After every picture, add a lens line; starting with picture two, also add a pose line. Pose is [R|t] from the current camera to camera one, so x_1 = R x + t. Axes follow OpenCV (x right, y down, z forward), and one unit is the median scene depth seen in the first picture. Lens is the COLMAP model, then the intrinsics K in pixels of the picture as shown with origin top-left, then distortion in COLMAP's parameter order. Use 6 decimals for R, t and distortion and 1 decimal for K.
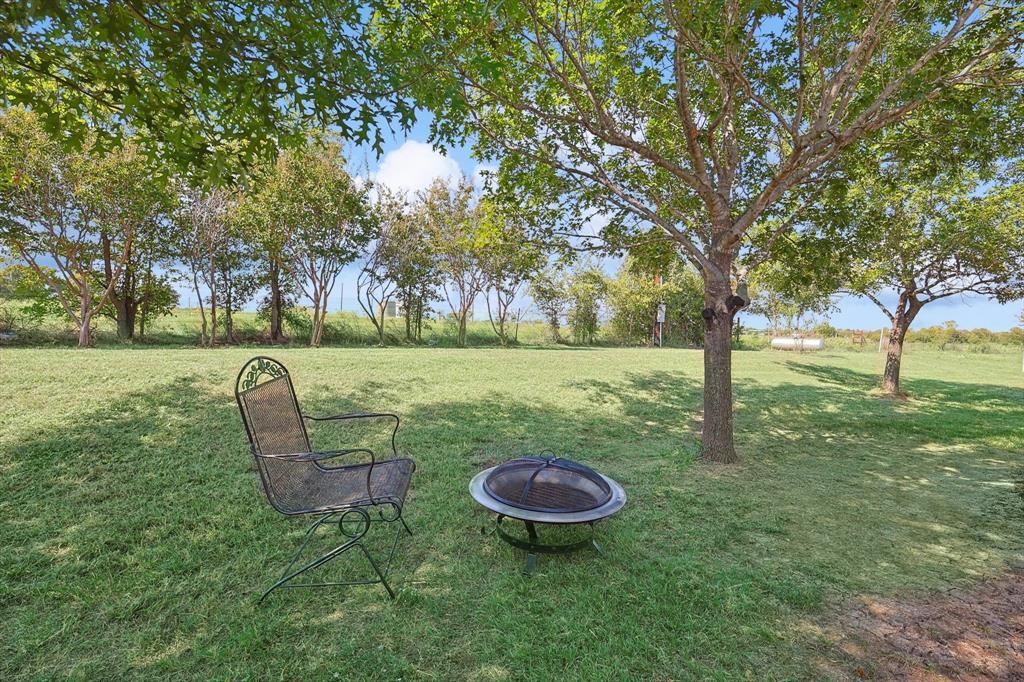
lens RADIAL K [[479.9, 0, 511.7], [0, 479.9, 341.0], [0, 0, 1]] dist [0.003001, 0.002182]
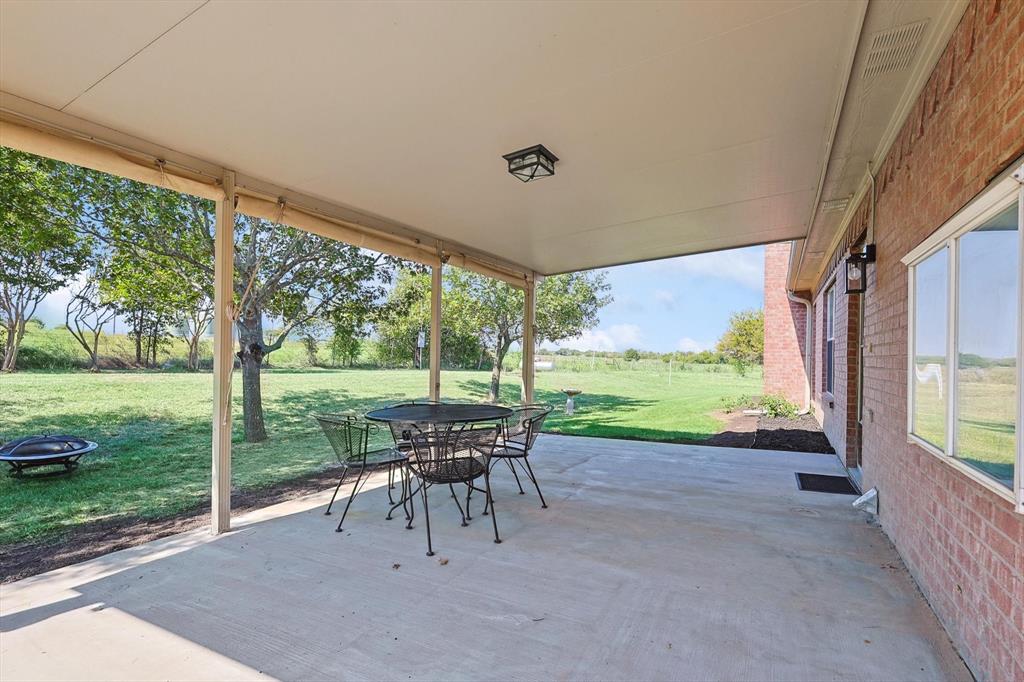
lens RADIAL K [[479.9, 0, 482.1], [0, 479.9, 357.1], [0, 0, 1]] dist [0.003001, 0.002182]
pose [[0.952022, 0.003820, 0.306005, 0.168214], [-0.000720, 0.999947, -0.010243, -0.007046], [-0.306028, 0.009531, 0.951975, -0.204439]]
